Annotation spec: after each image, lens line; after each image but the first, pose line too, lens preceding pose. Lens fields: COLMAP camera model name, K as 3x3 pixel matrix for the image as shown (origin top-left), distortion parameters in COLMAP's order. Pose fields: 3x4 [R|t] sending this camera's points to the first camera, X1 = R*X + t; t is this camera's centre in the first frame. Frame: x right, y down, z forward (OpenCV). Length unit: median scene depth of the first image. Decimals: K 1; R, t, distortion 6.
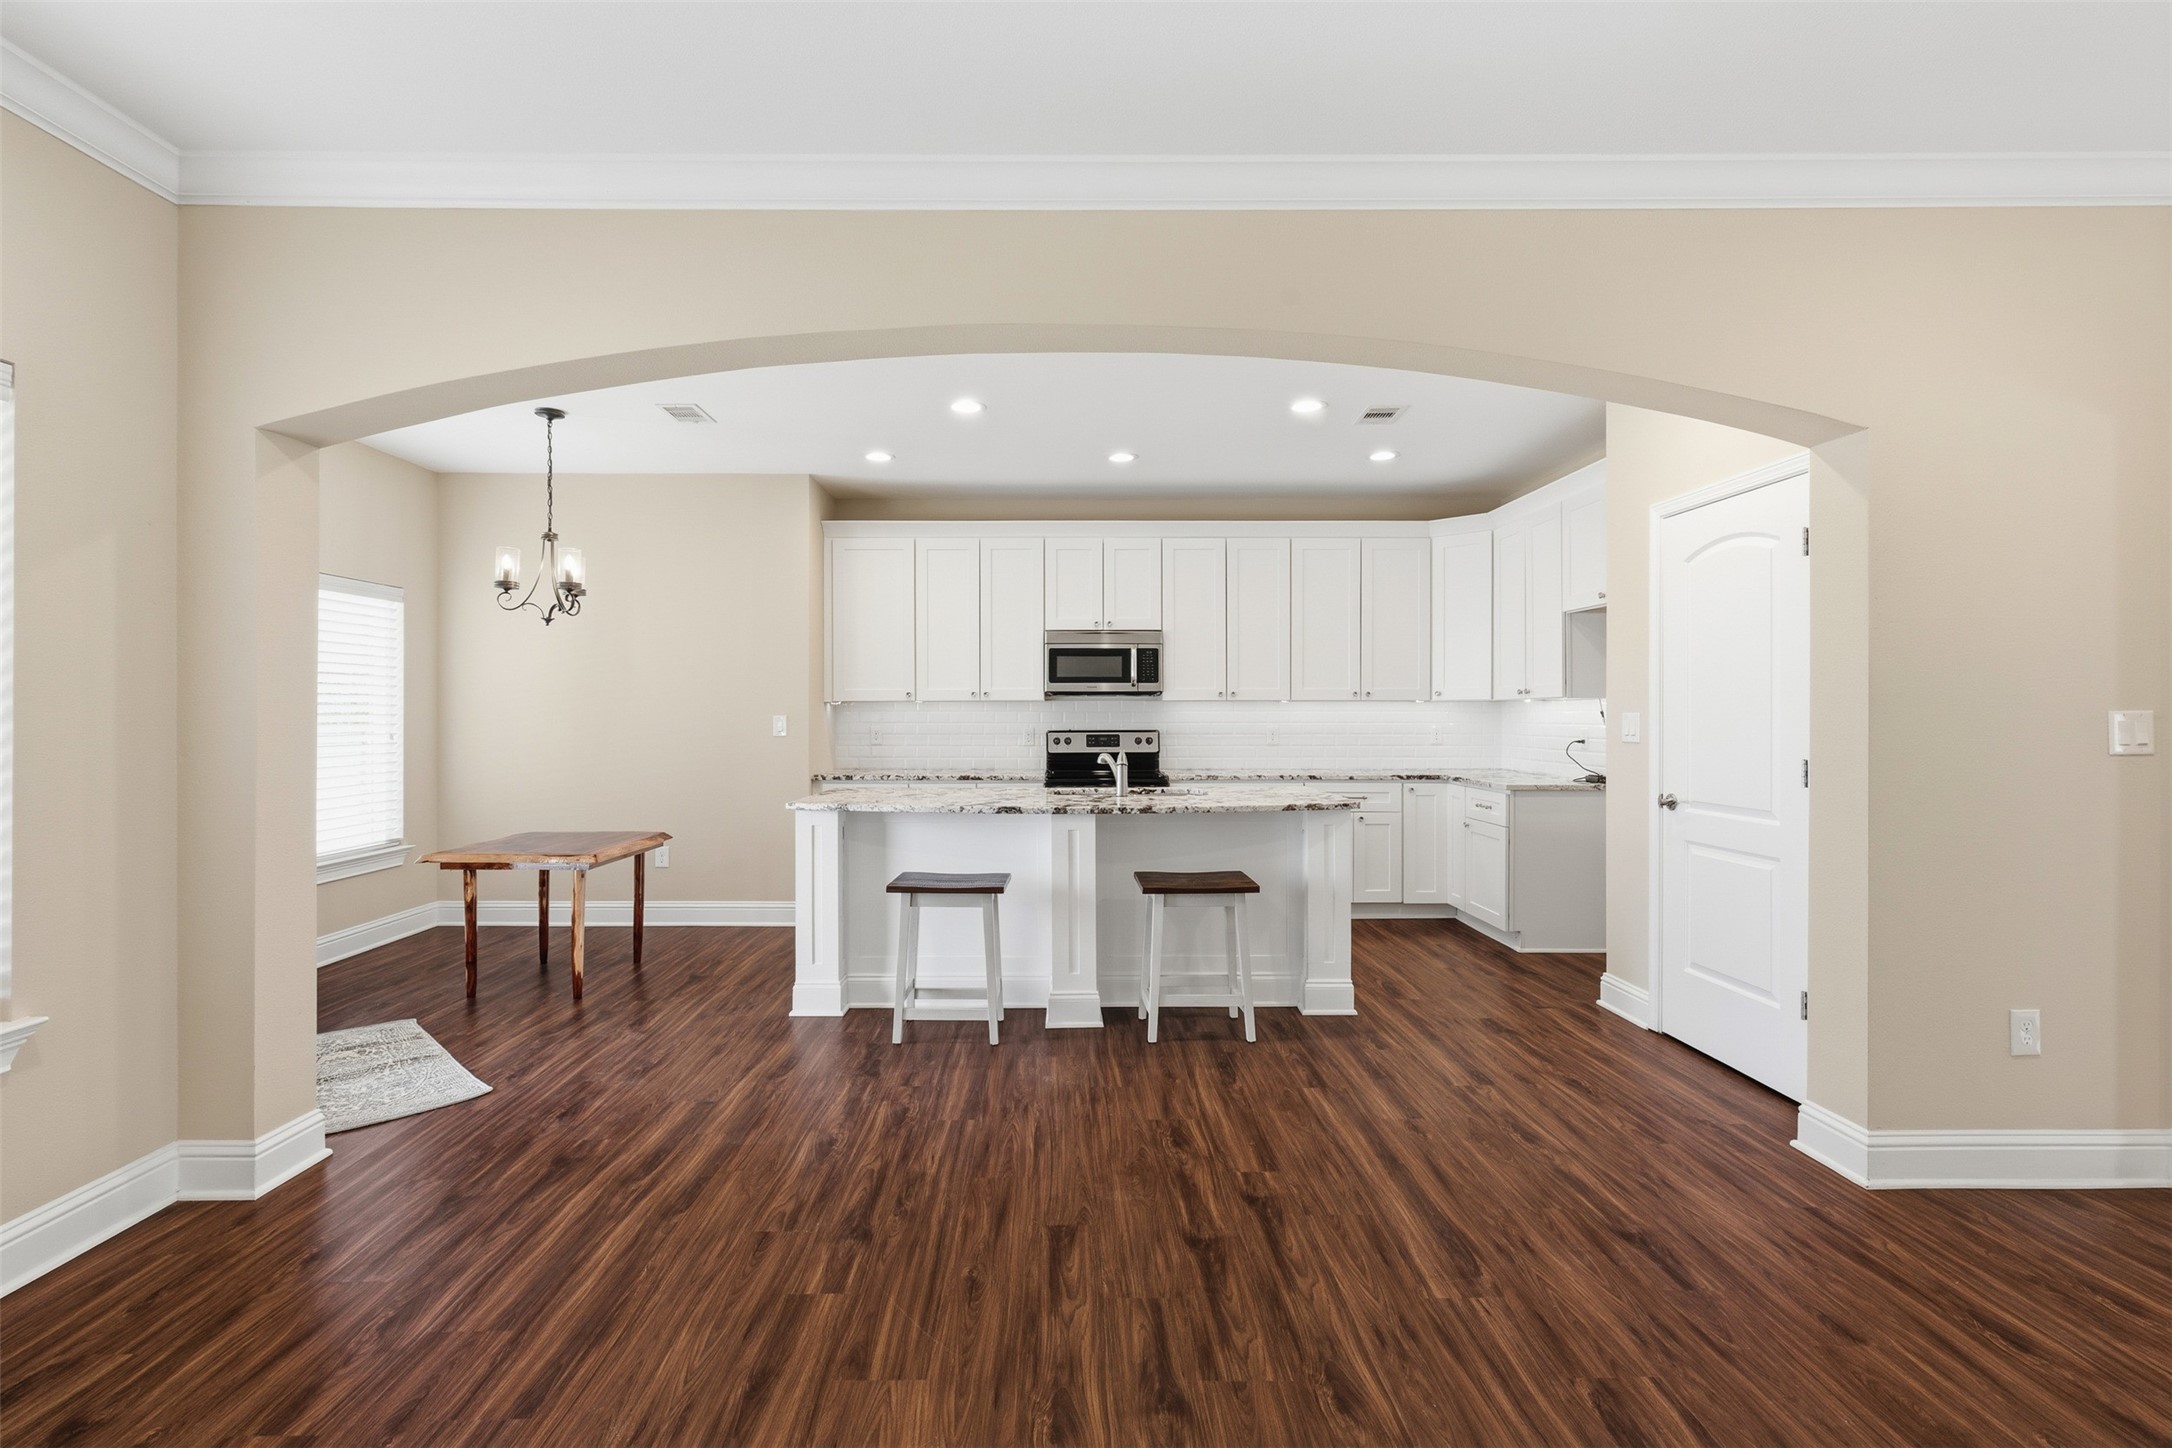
lens RADIAL K [[998.5, 0, 1076.3], [0, 998.5, 718.3], [0, 0, 1]] dist [0.001120, 0.000610]
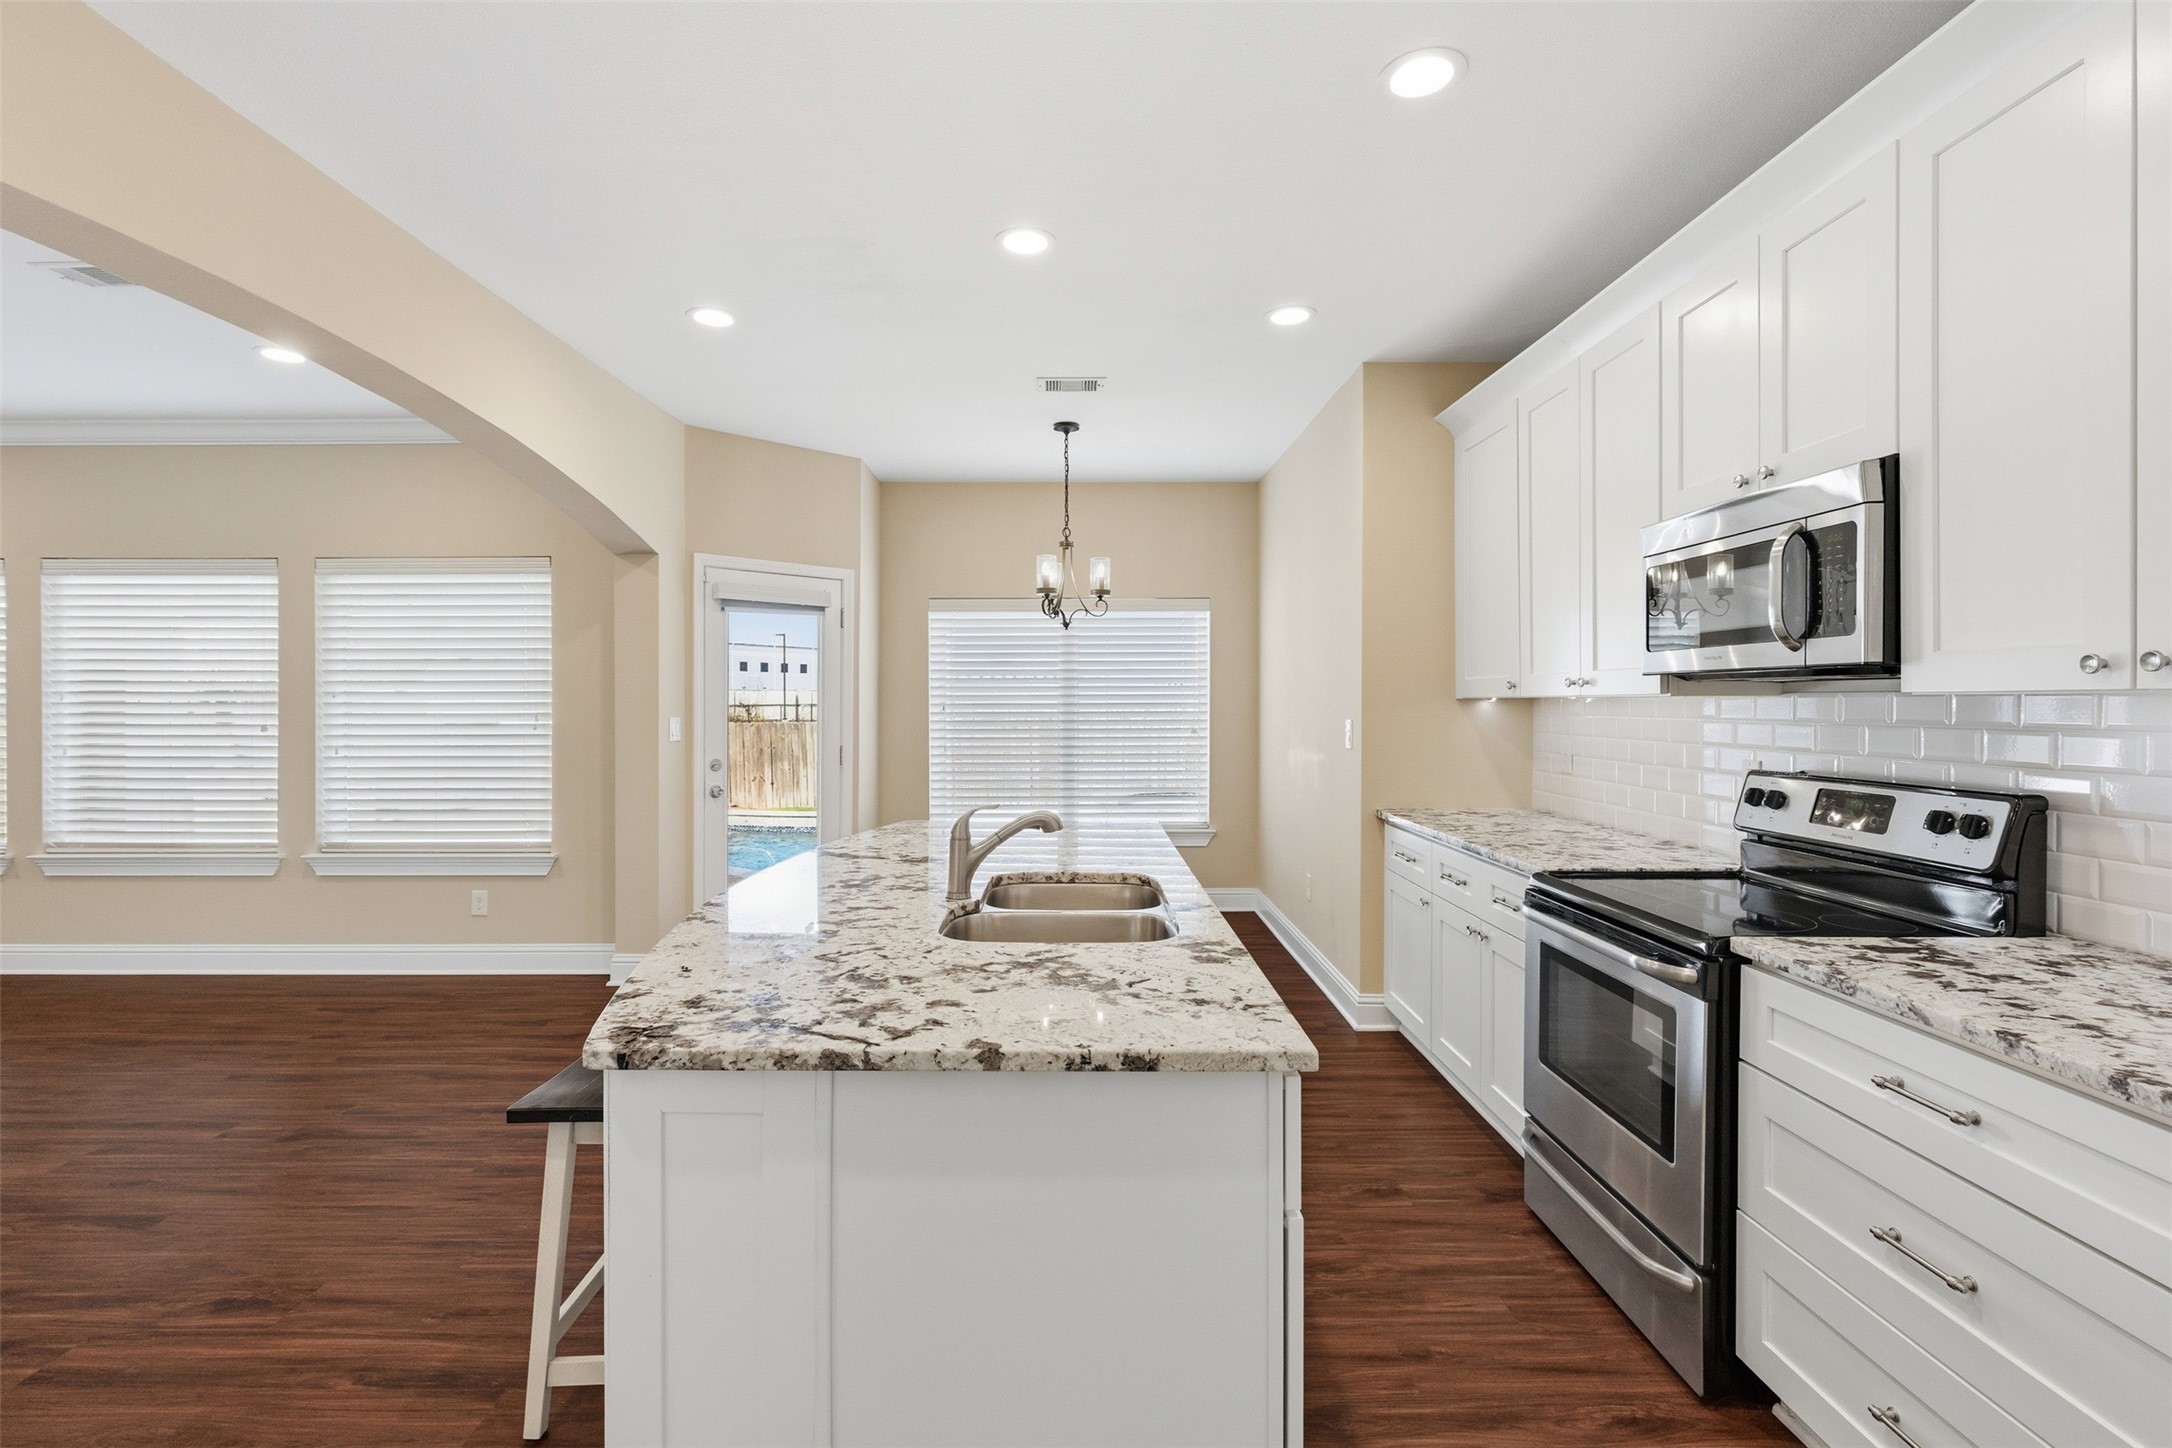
lens RADIAL K [[998.5, 0, 1076.3], [0, 998.5, 718.3], [0, 0, 1]] dist [0.001120, 0.000610]
pose [[-0.024958, 0.019243, -0.999503, 1.155341], [-0.002047, 0.999812, 0.019300, -0.045226], [0.999686, 0.002527, -0.024914, 2.302718]]
